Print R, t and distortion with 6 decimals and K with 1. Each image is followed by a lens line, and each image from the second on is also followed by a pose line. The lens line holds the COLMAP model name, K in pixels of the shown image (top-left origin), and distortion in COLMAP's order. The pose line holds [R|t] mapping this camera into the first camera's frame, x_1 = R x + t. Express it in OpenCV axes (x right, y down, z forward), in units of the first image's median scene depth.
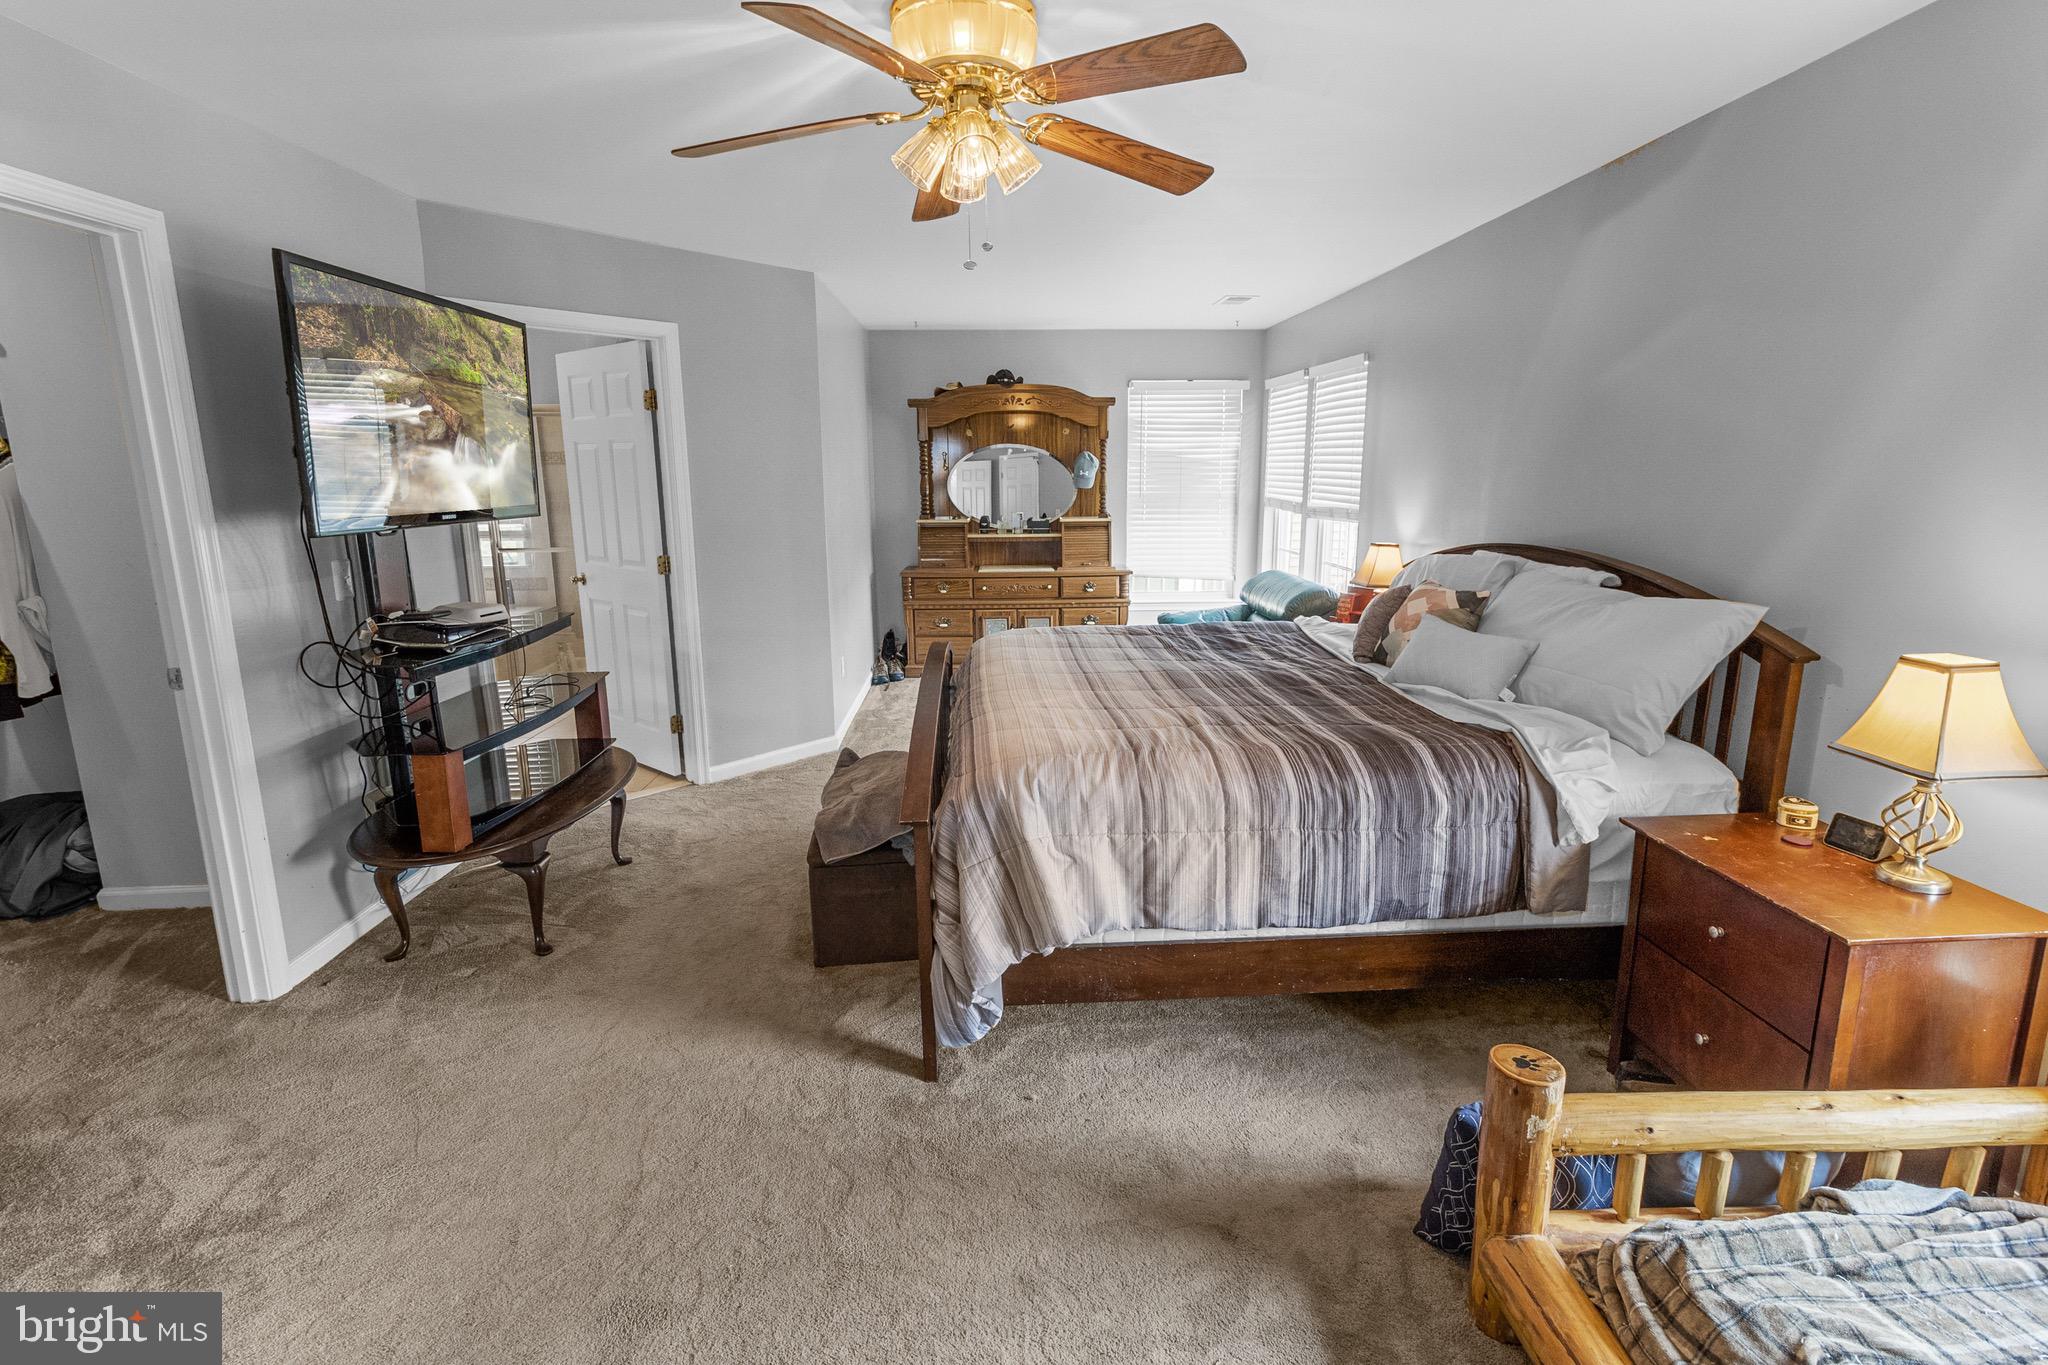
lens RADIAL K [[1029.4, 0, 945.3], [0, 1029.4, 673.9], [0, 0, 1]] dist [0.001105, 0.001239]
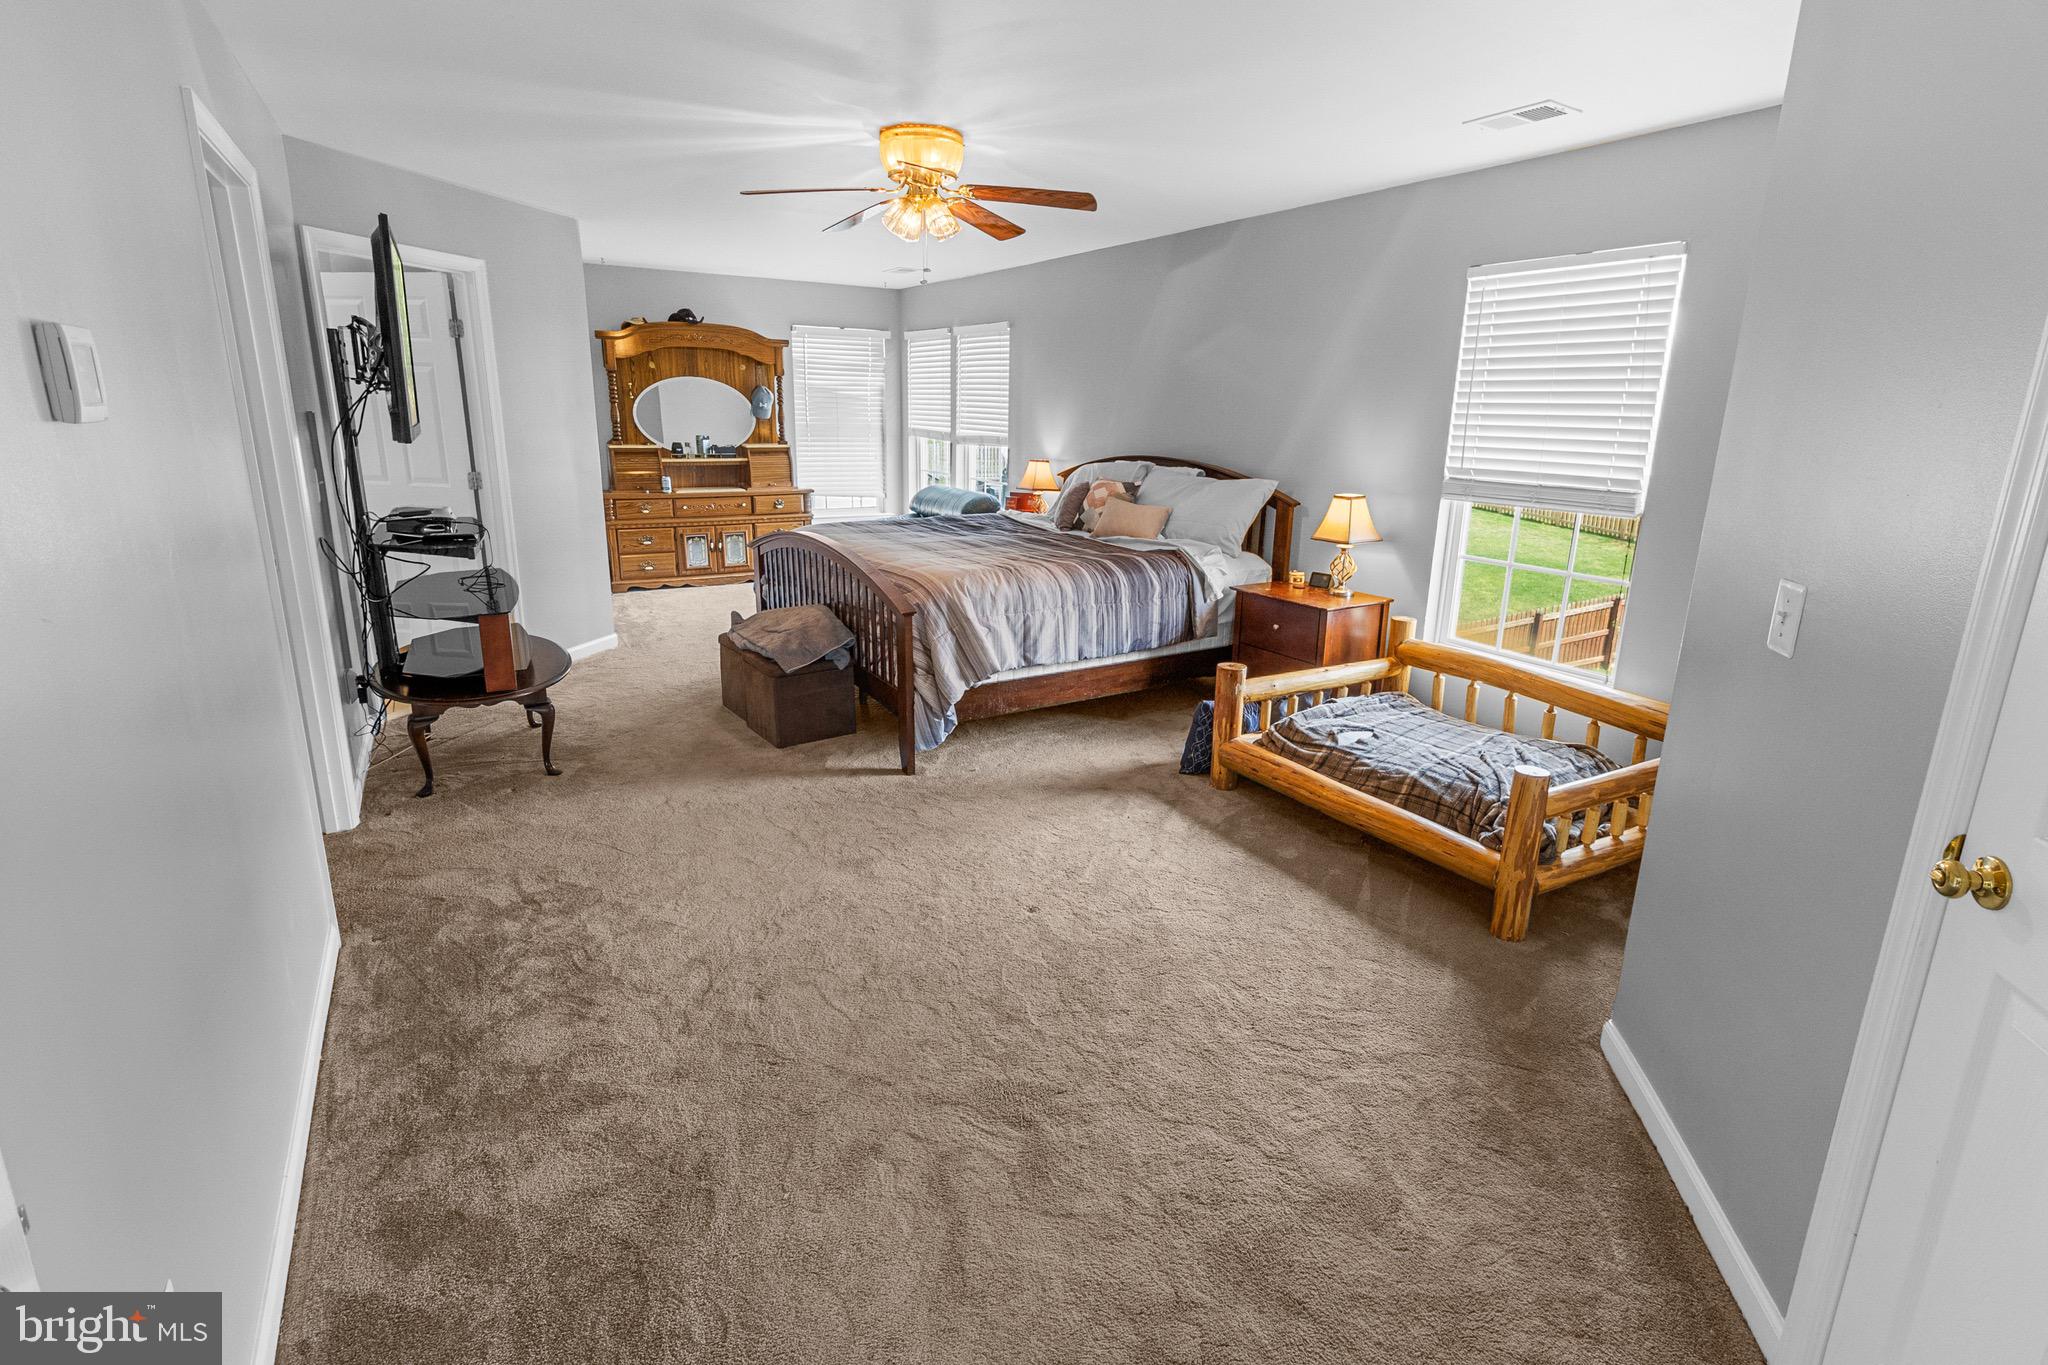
lens RADIAL K [[1029.4, 0, 1029.7], [0, 1029.4, 680.7], [0, 0, 1]] dist [0.001105, 0.001239]
pose [[0.870050, -0.104248, 0.481815, -0.647699], [0.071794, 0.993759, 0.085371, 0.117480], [-0.487708, -0.039685, 0.872104, -0.549983]]
